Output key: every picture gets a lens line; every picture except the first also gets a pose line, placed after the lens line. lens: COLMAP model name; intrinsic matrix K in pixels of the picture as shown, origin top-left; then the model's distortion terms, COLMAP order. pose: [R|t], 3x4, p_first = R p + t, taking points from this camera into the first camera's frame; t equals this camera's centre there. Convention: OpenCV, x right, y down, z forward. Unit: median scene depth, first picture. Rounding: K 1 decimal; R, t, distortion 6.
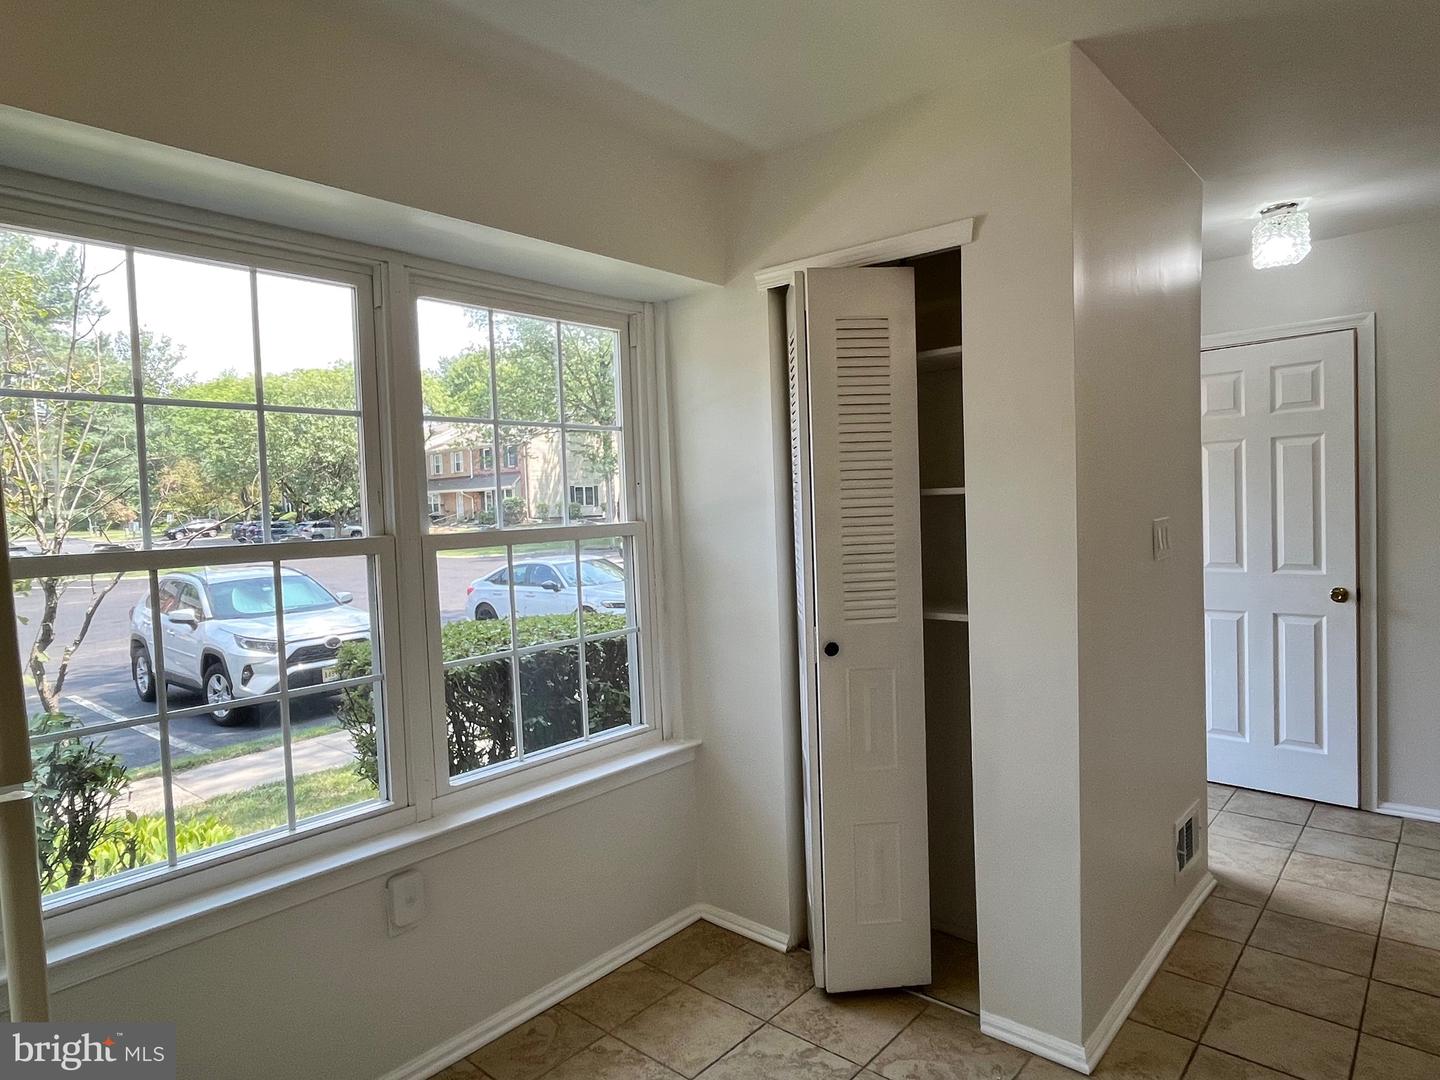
lens RADIAL K [[855.3, 0, 720.0], [0, 855.3, 540.0], [0, 0, 1]] dist [0.003433, 0.000461]
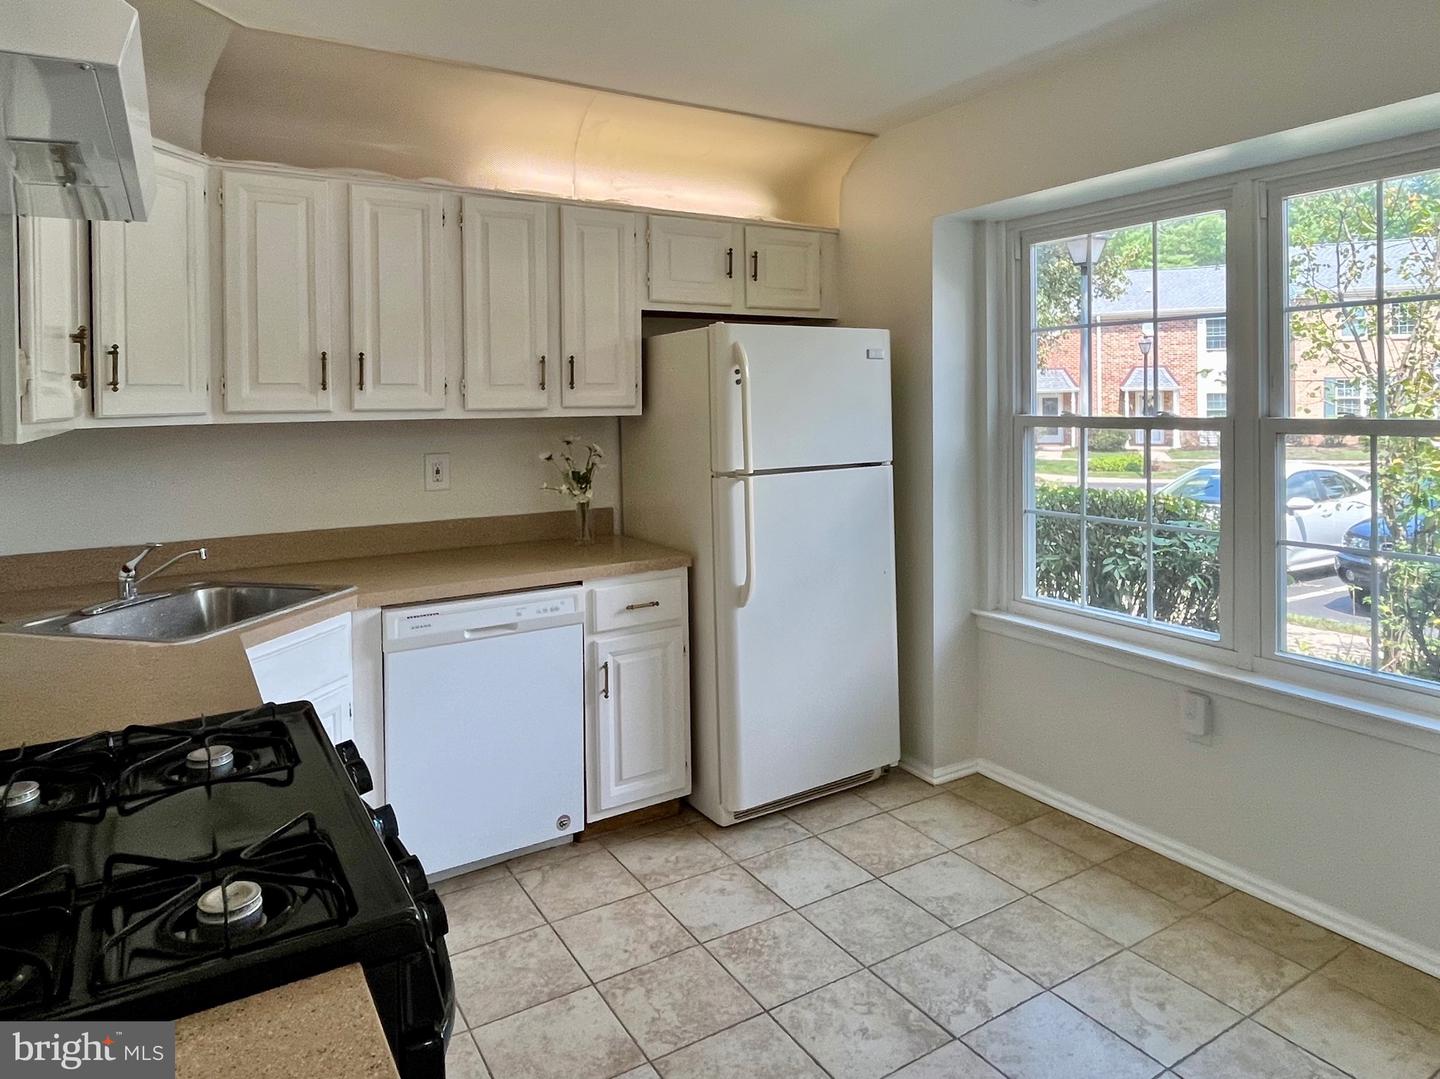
lens RADIAL K [[855.3, 0, 720.0], [0, 855.3, 539.5], [0, 0, 1]] dist [0.003433, 0.000461]
pose [[-0.308507, 0.176015, -0.934795, 0.897646], [-0.031466, 0.980305, 0.194968, -0.048285], [0.950701, 0.089563, -0.296893, 0.650891]]
